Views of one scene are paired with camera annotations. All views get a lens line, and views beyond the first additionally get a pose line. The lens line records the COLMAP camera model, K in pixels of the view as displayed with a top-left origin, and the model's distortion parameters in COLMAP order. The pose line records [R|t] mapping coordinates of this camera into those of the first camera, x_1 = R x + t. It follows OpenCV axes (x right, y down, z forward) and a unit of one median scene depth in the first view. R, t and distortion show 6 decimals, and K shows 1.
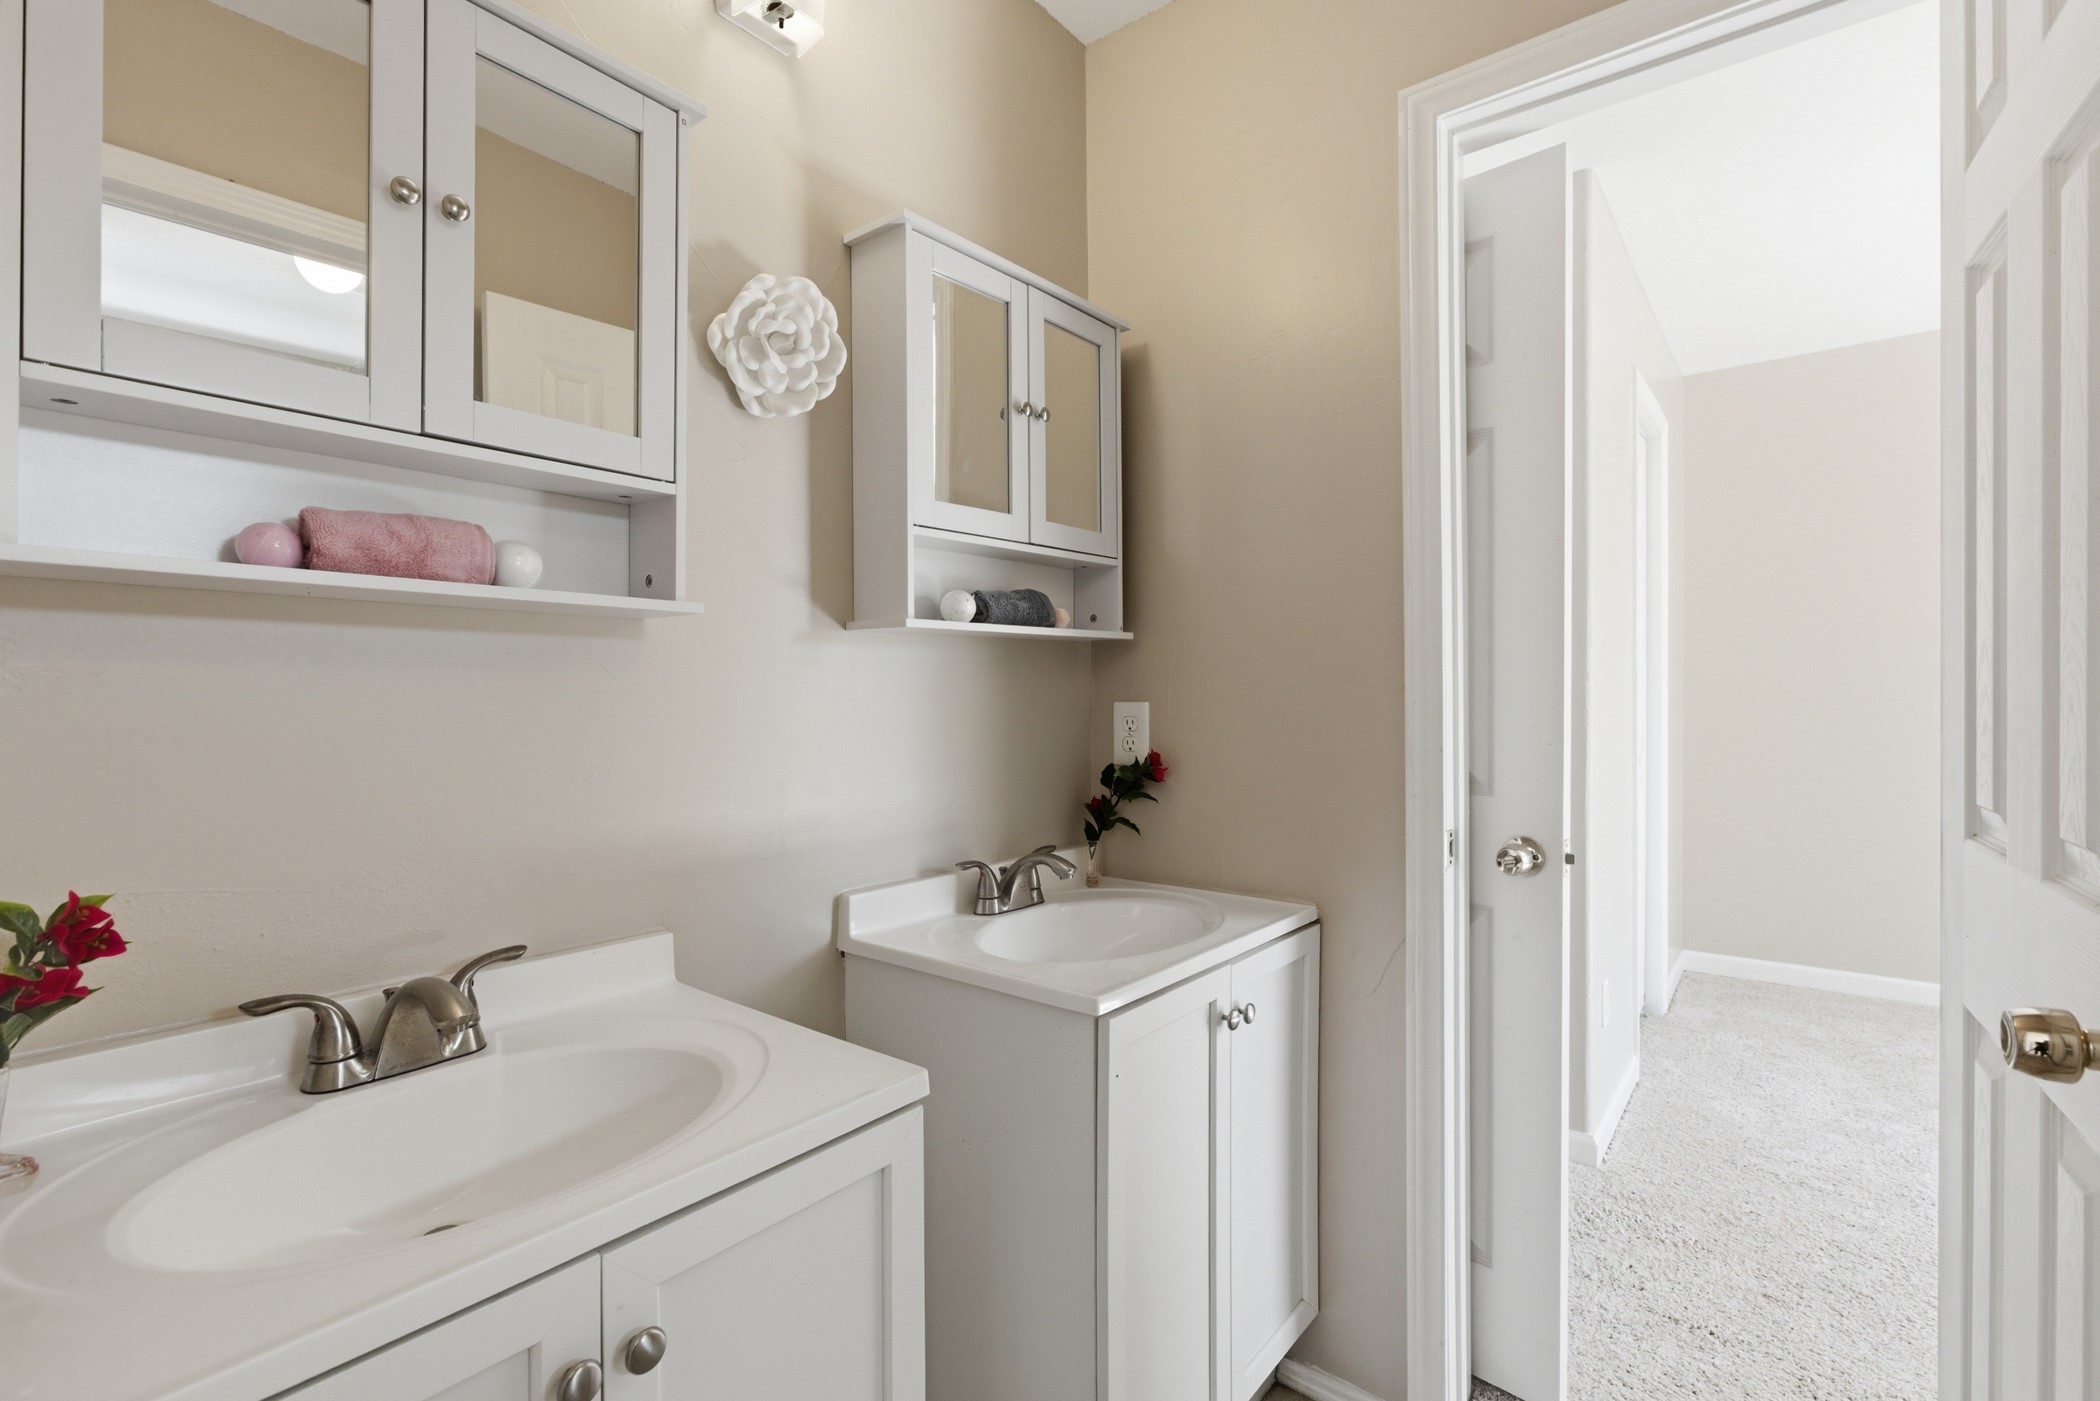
lens RADIAL K [[955.1, 0, 1045.2], [0, 955.1, 691.2], [0, 0, 1]] dist [-0.001608, -0.000491]
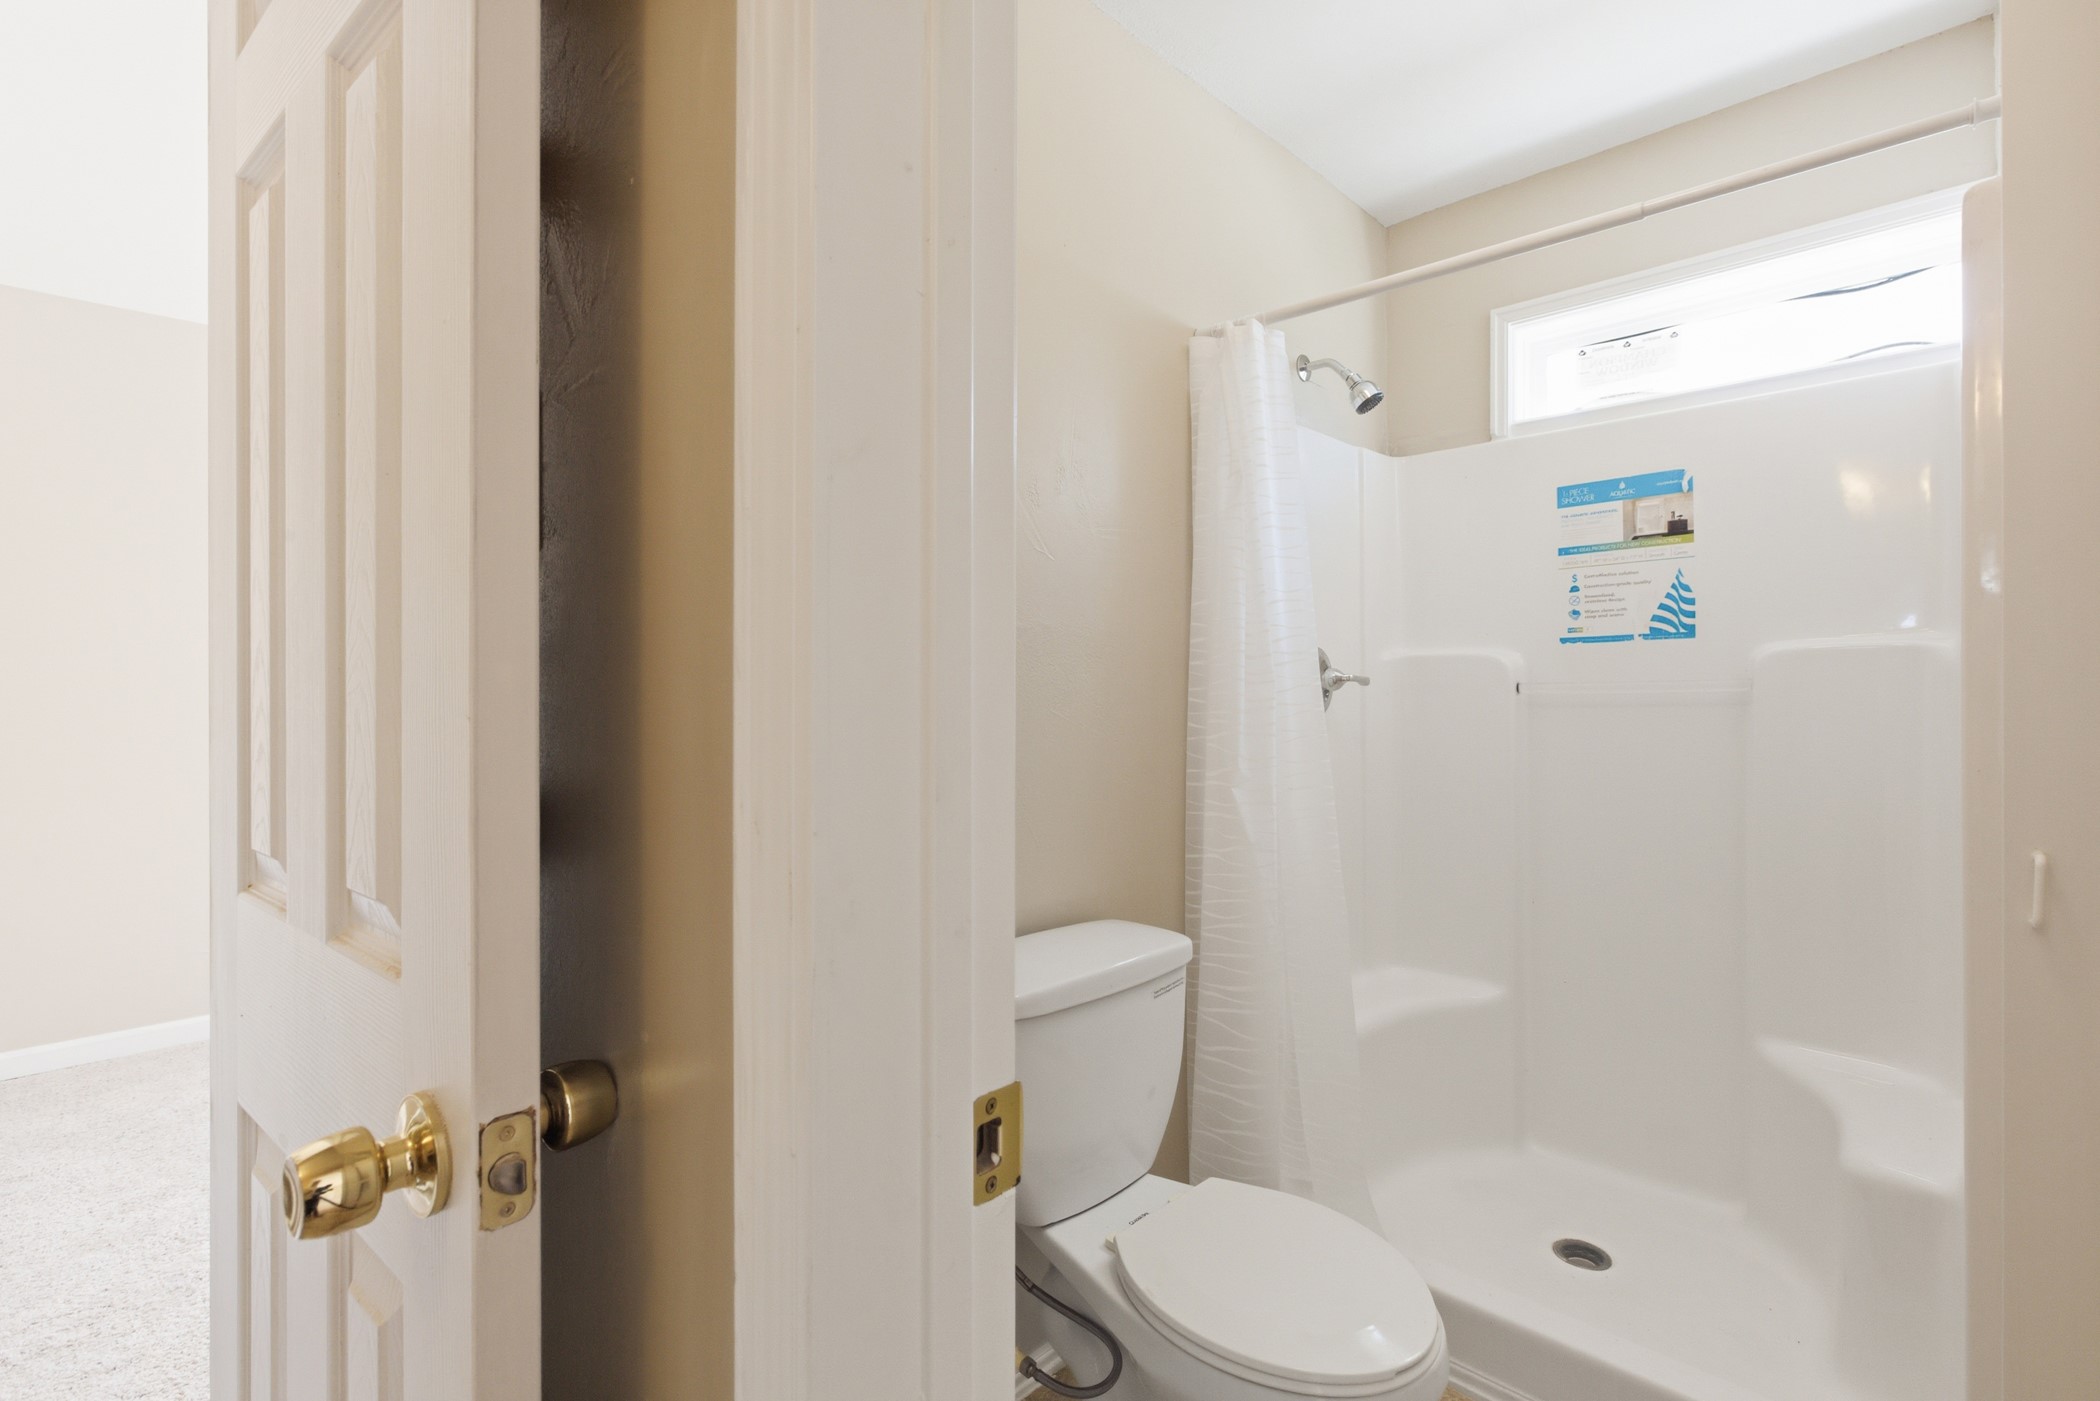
lens RADIAL K [[955.1, 0, 1060.7], [0, 955.1, 699.3], [0, 0, 1]] dist [-0.001608, -0.000491]
pose [[0.095339, -0.000372, 0.995445, 0.256927], [0.003923, 0.999992, -0.000002, -0.004636], [-0.995437, 0.003906, 0.095340, 0.259122]]
